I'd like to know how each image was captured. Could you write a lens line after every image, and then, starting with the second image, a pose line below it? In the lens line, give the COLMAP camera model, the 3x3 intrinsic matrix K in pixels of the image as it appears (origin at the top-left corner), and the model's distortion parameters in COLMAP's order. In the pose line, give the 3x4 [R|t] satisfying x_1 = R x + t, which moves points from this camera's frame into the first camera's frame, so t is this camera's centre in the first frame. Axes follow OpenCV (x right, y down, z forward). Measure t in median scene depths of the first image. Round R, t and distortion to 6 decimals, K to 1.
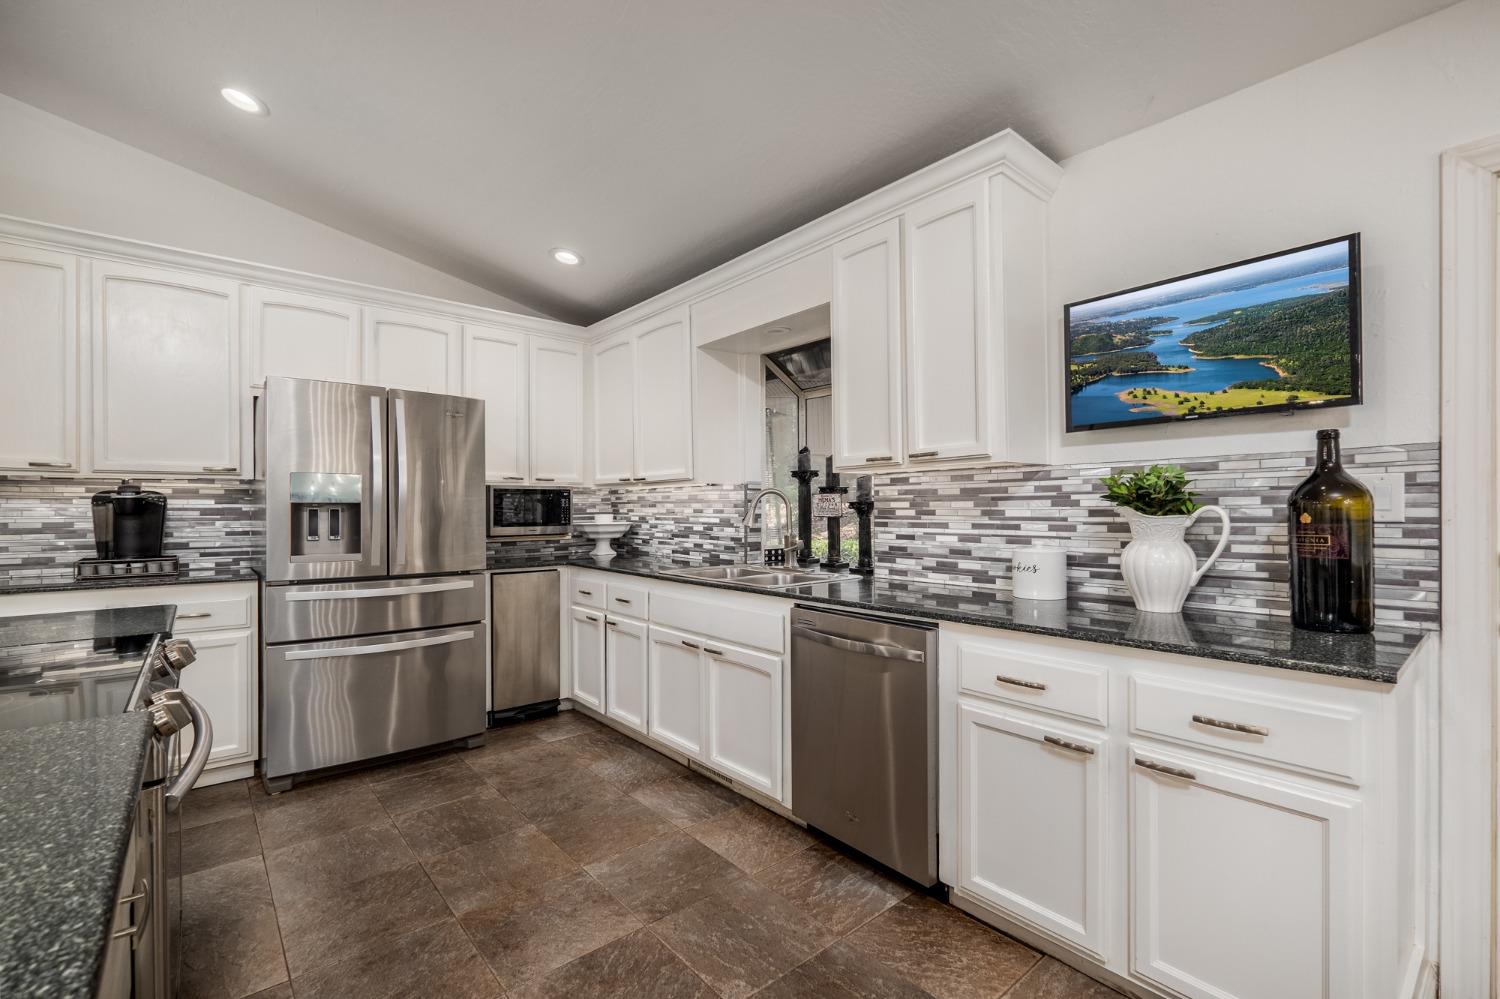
lens RADIAL K [[656.7, 0, 747.4], [0, 656.7, 507.8], [0, 0, 1]] dist [-0.000035, -0.000189]
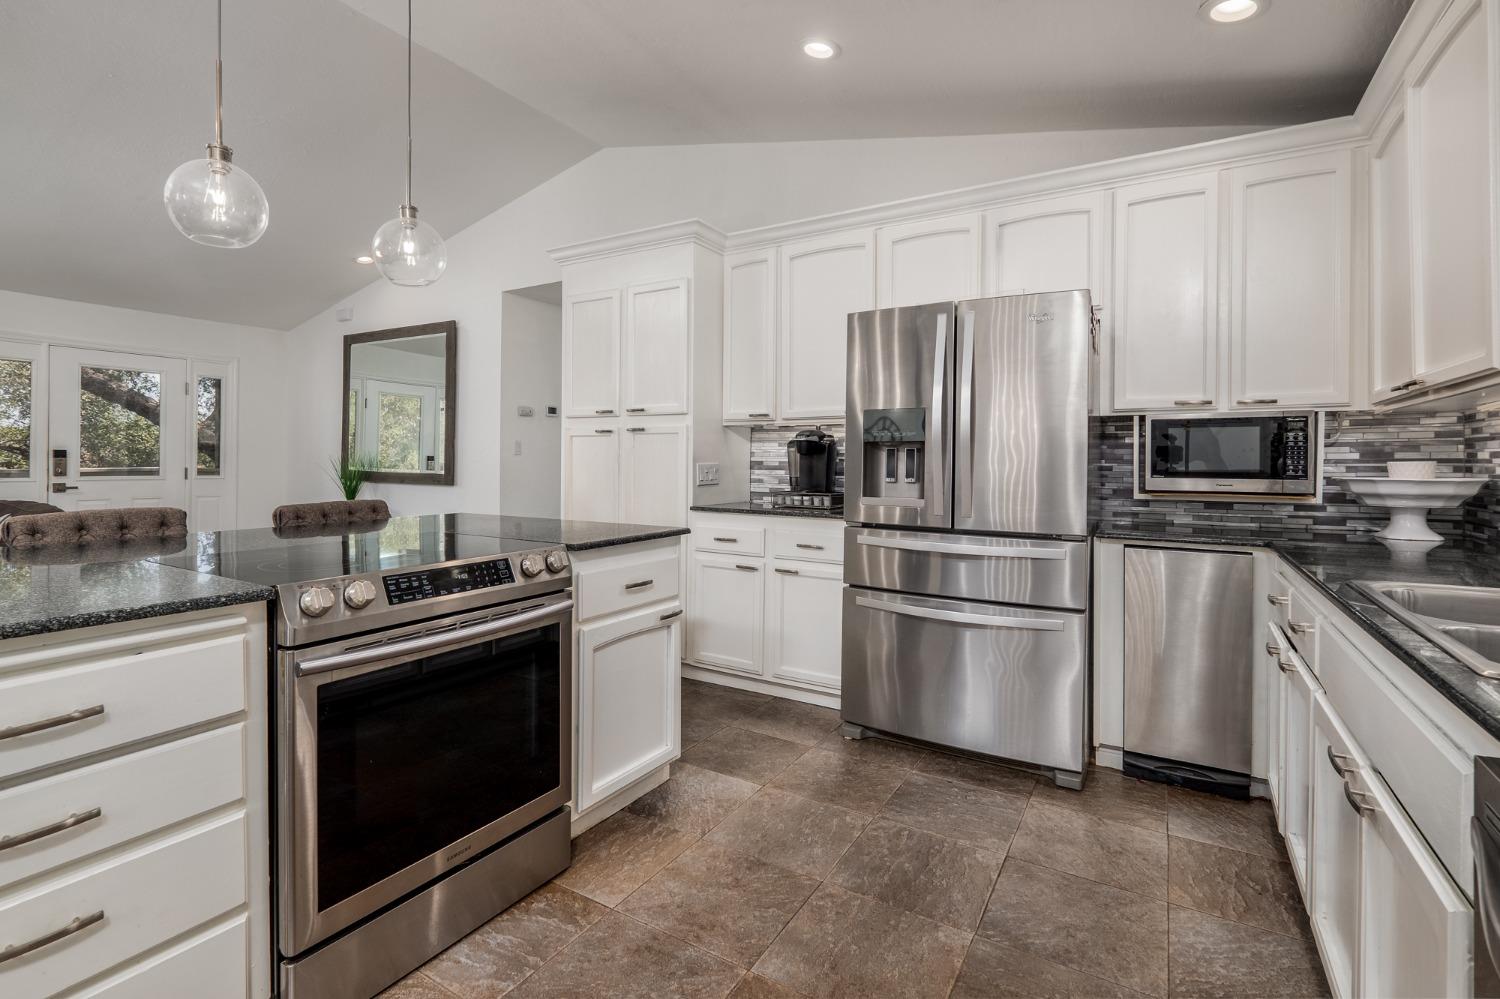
lens RADIAL K [[702.6, 0, 725.1], [0, 702.6, 461.5], [0, 0, 1]] dist [0.002120, -0.000055]
pose [[0.308499, 0.005437, -0.951209, 0.229251], [-0.008323, 0.999961, 0.003016, 0.021307], [0.951188, 0.006986, 0.308532, 0.515094]]
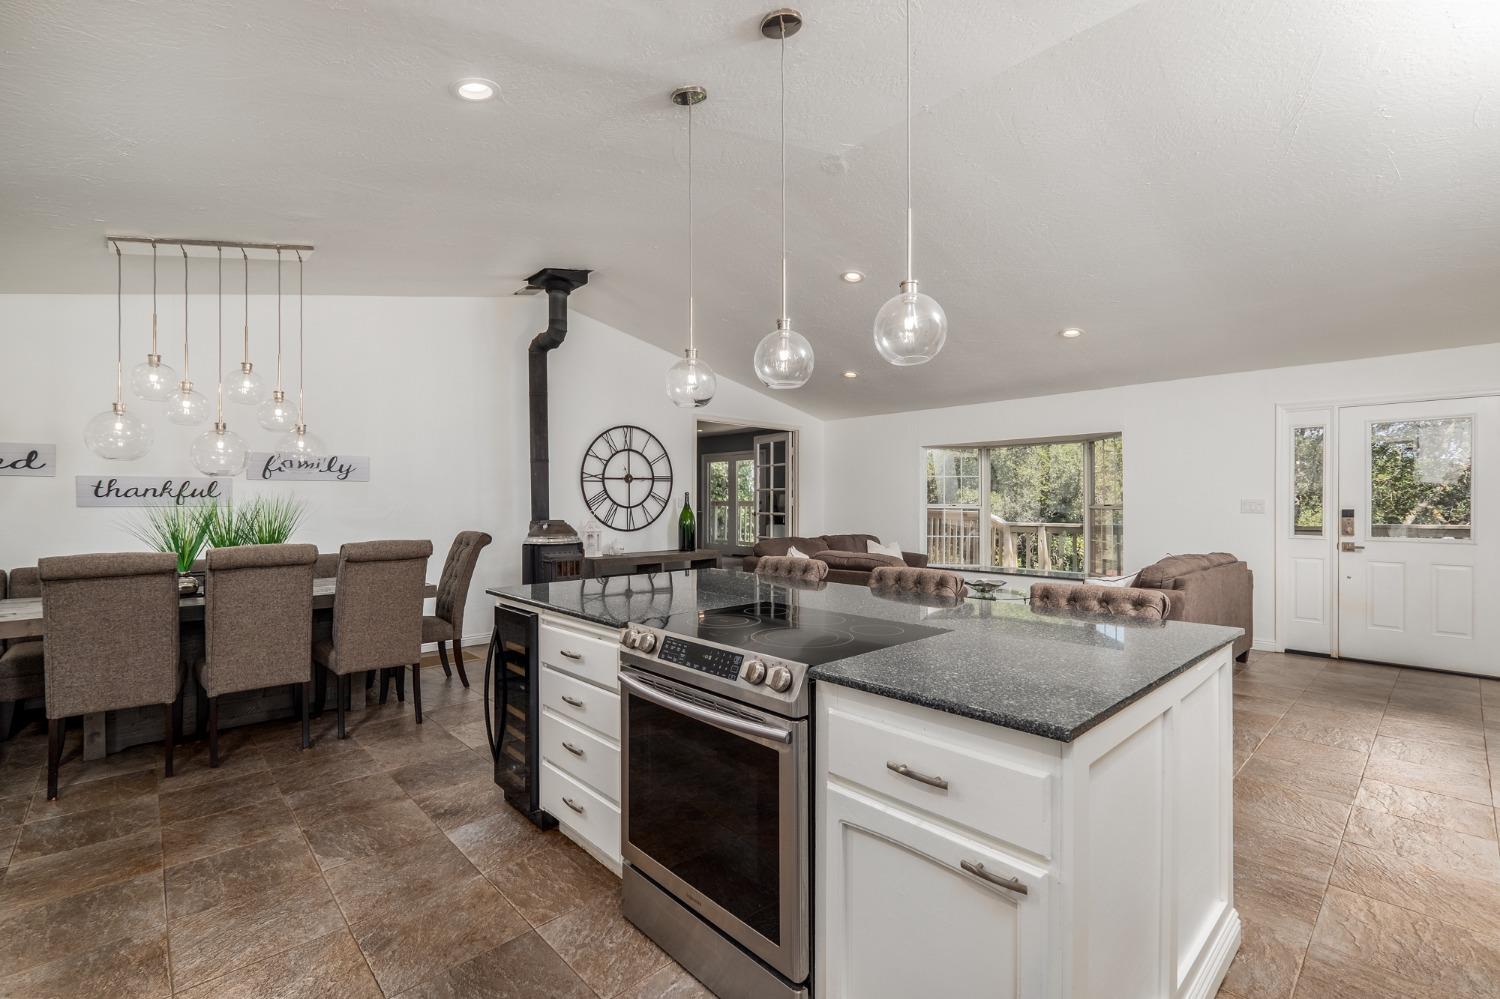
lens RADIAL K [[661.2, 0, 750.0], [0, 661.2, 499.5], [0, 0, 1]] dist [0.001014, -0.000218]
pose [[-0.998673, 0.005040, -0.051249, -0.443607], [0.004999, 0.999987, 0.000940, -0.028877], [0.051253, 0.000682, -0.998685, 1.138095]]
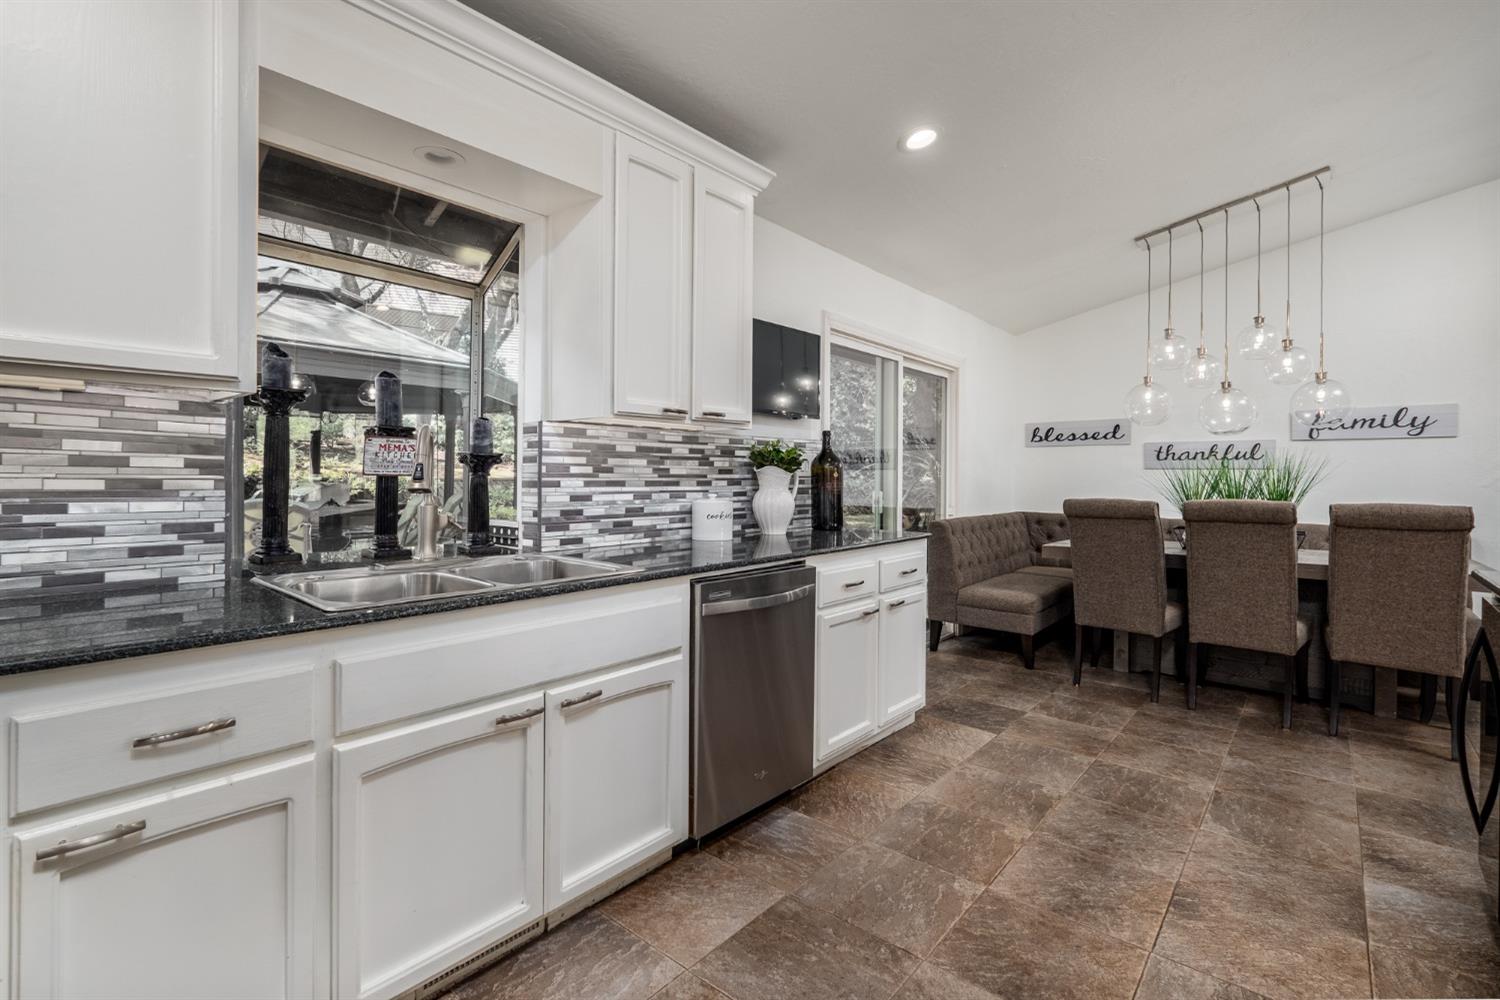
lens RADIAL K [[684.8, 0, 721.0], [0, 684.8, 478.3], [0, 0, 1]] dist [-0.003593, -0.000654]
pose [[-0.144583, 0.000974, 0.989492, -0.685245], [-0.005819, 0.999981, -0.001835, 0.019736], [-0.989476, -0.006023, -0.144575, 0.970394]]
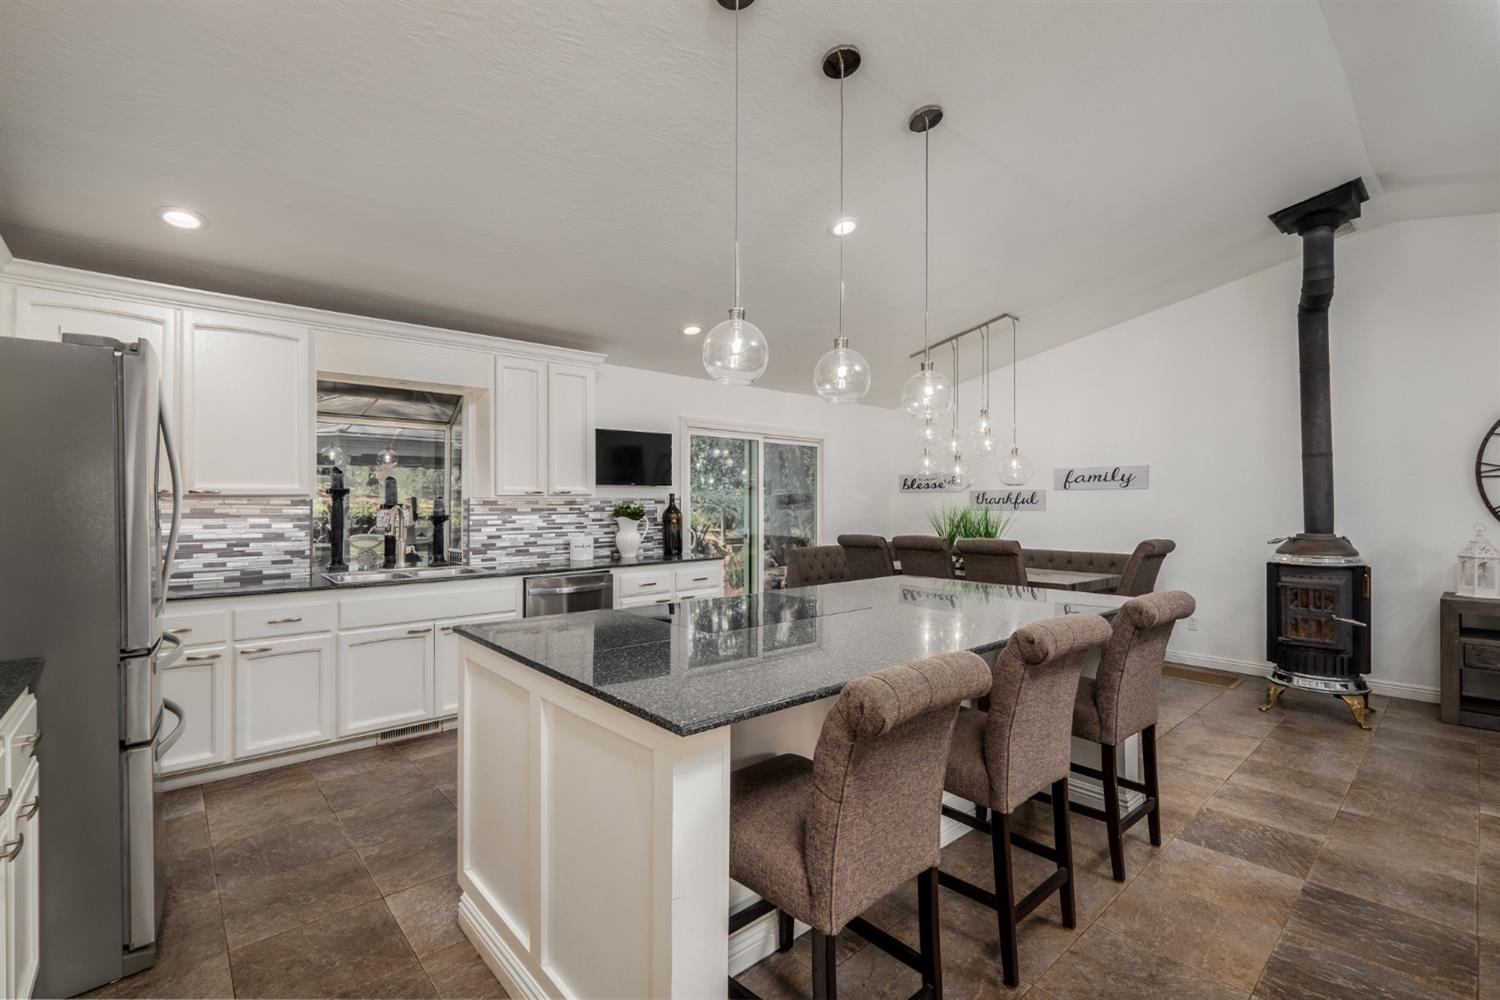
lens RADIAL K [[661.2, 0, 750.0], [0, 661.2, 500.0], [0, 0, 1]] dist [0.001014, -0.000218]
pose [[-0.029003, 0.010306, 0.999526, -1.455623], [0.001479, 0.999946, -0.010267, -0.030783], [-0.999578, 0.001180, -0.029016, 0.421650]]
